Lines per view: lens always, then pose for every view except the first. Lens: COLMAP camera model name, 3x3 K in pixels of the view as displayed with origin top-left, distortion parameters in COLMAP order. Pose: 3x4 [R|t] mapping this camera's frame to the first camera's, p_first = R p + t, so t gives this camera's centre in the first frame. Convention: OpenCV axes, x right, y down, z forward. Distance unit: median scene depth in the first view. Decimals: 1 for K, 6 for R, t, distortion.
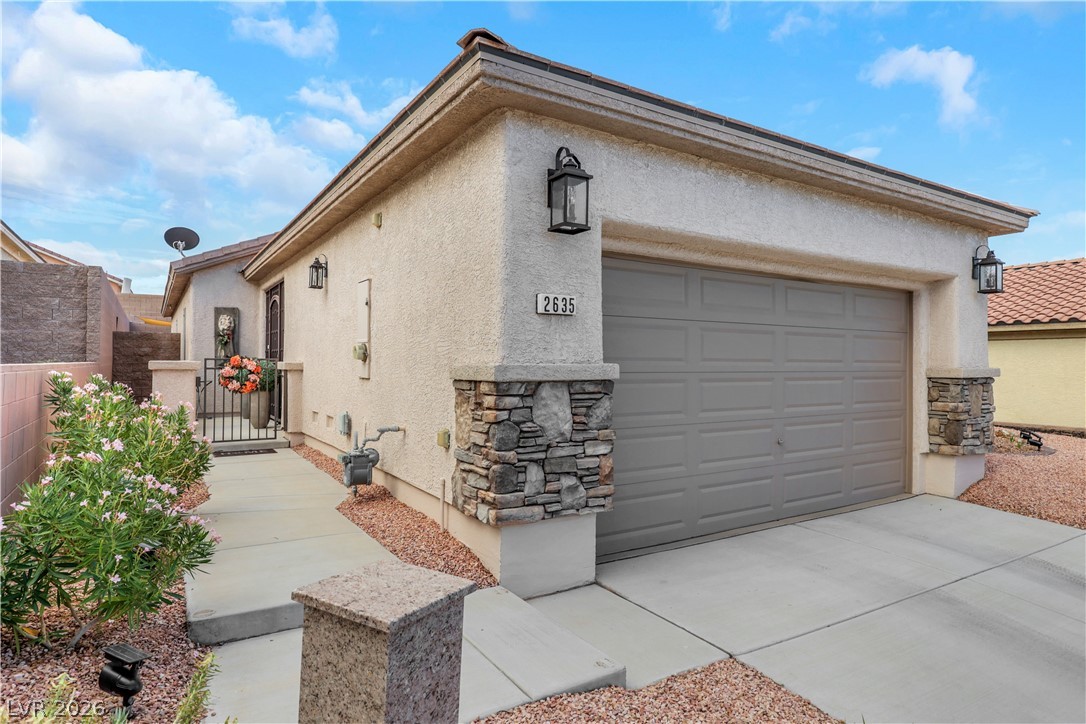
lens RADIAL K [[621.1, 0, 542.2], [0, 621.1, 357.2], [0, 0, 1]] dist [0.003982, 0.002300]
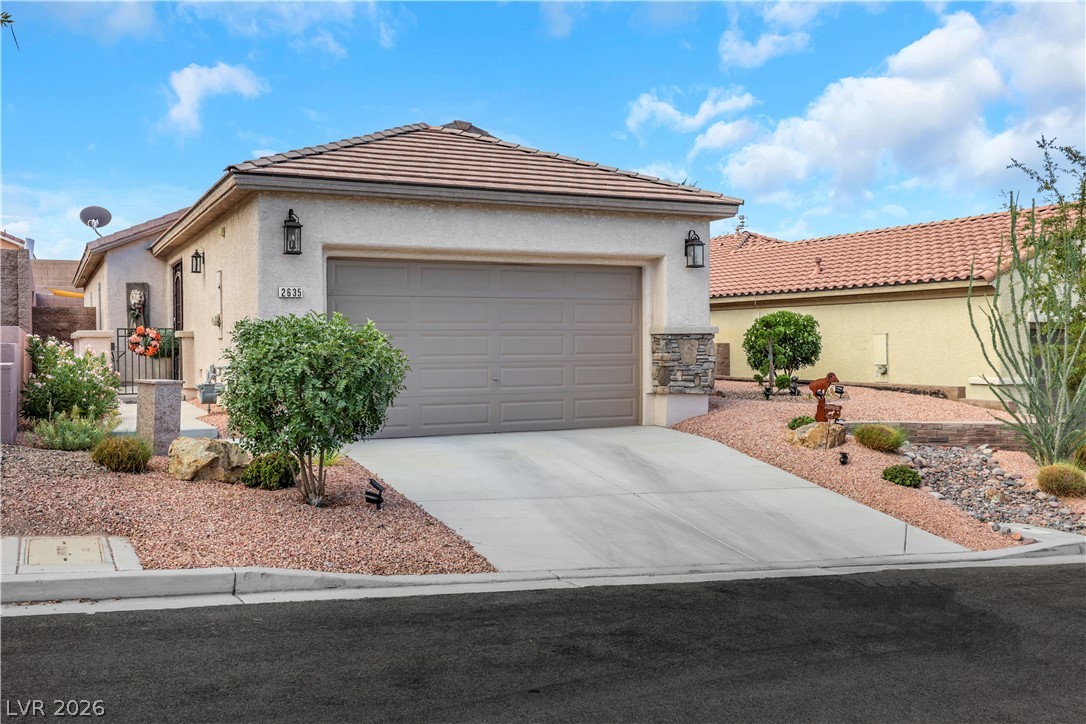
lens RADIAL K [[1024.6, 0, 543.2], [0, 1024.6, 365.4], [0, 0, 1]] dist [0.001583, 0.001177]
pose [[0.993776, -0.010097, -0.110941, 0.623416], [0.013486, 0.999463, 0.029847, 0.030024], [0.110580, -0.031157, 0.993379, -1.110024]]
